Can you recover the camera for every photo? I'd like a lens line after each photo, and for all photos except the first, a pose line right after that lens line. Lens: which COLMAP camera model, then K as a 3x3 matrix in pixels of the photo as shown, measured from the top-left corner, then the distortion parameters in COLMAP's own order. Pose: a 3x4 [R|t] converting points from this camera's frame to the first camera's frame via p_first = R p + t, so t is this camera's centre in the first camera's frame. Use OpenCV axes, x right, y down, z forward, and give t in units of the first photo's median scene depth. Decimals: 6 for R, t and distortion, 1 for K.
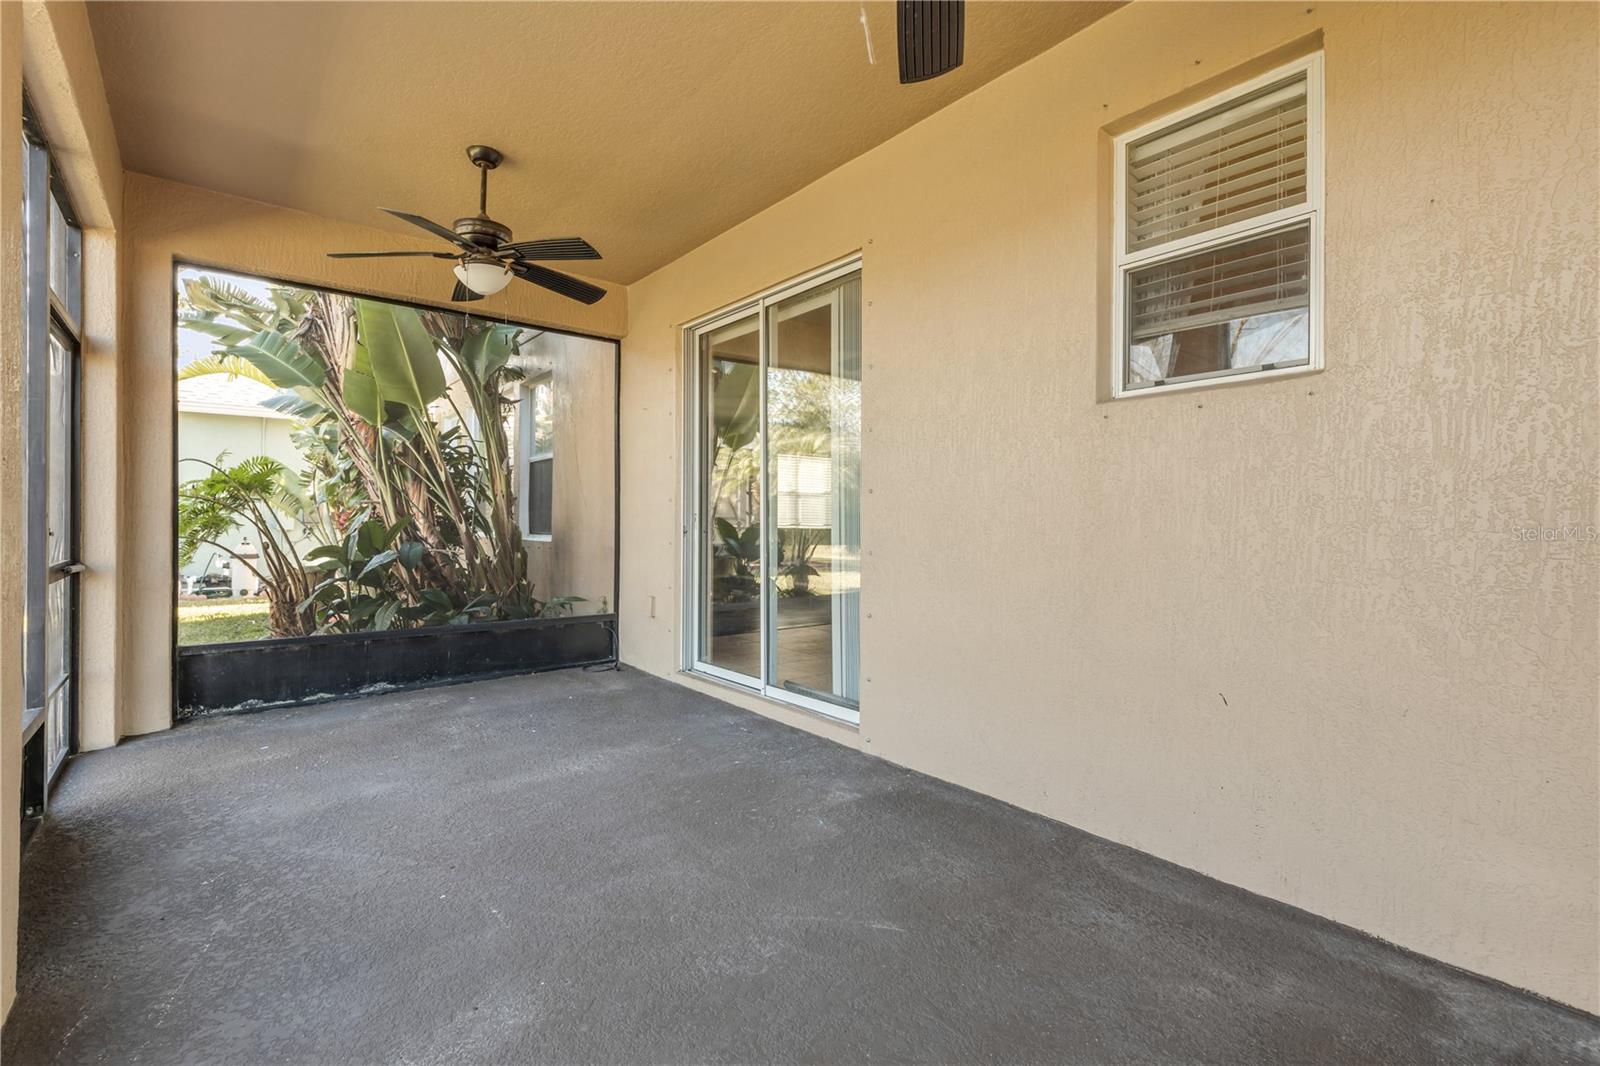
lens RADIAL K [[733.4, 0, 800.0], [0, 733.4, 533.0], [0, 0, 1]] dist [0.020670, -0.000289]
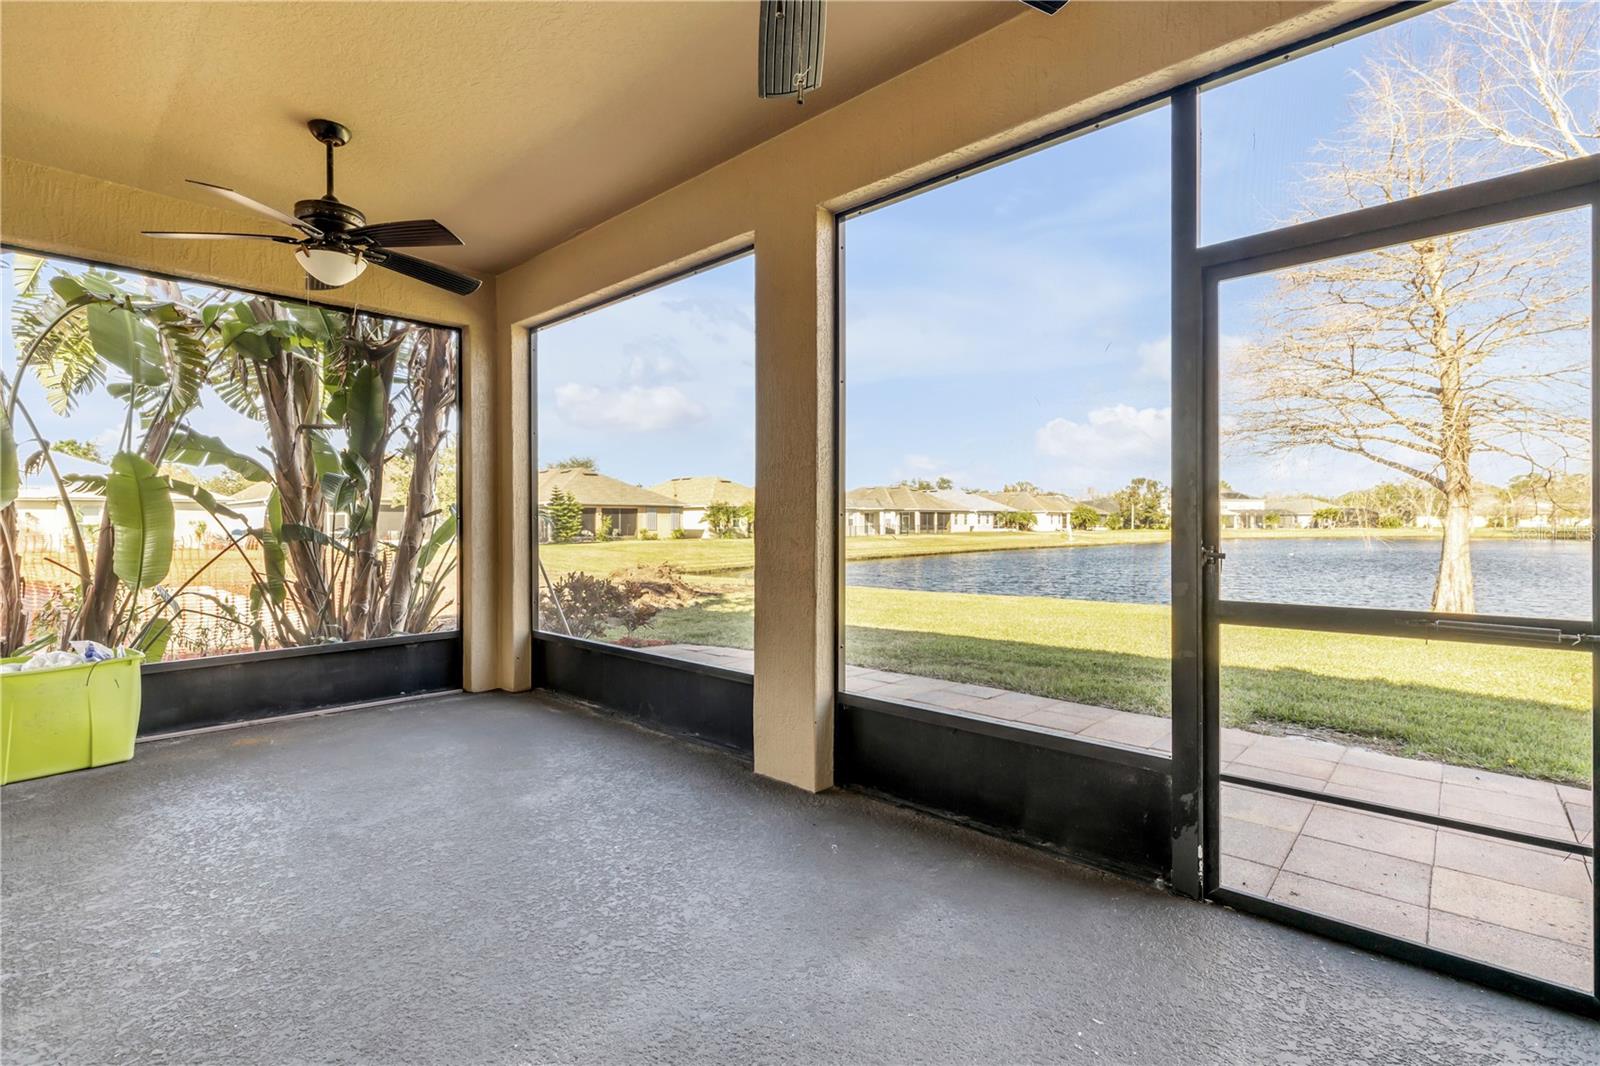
lens RADIAL K [[733.4, 0, 800.0], [0, 733.4, 533.0], [0, 0, 1]] dist [0.020670, -0.000289]
pose [[-0.988660, -0.003473, -0.150128, -0.547904], [-0.007368, 0.999650, 0.025397, -0.046614], [0.149987, 0.026215, -0.988340, 2.039654]]
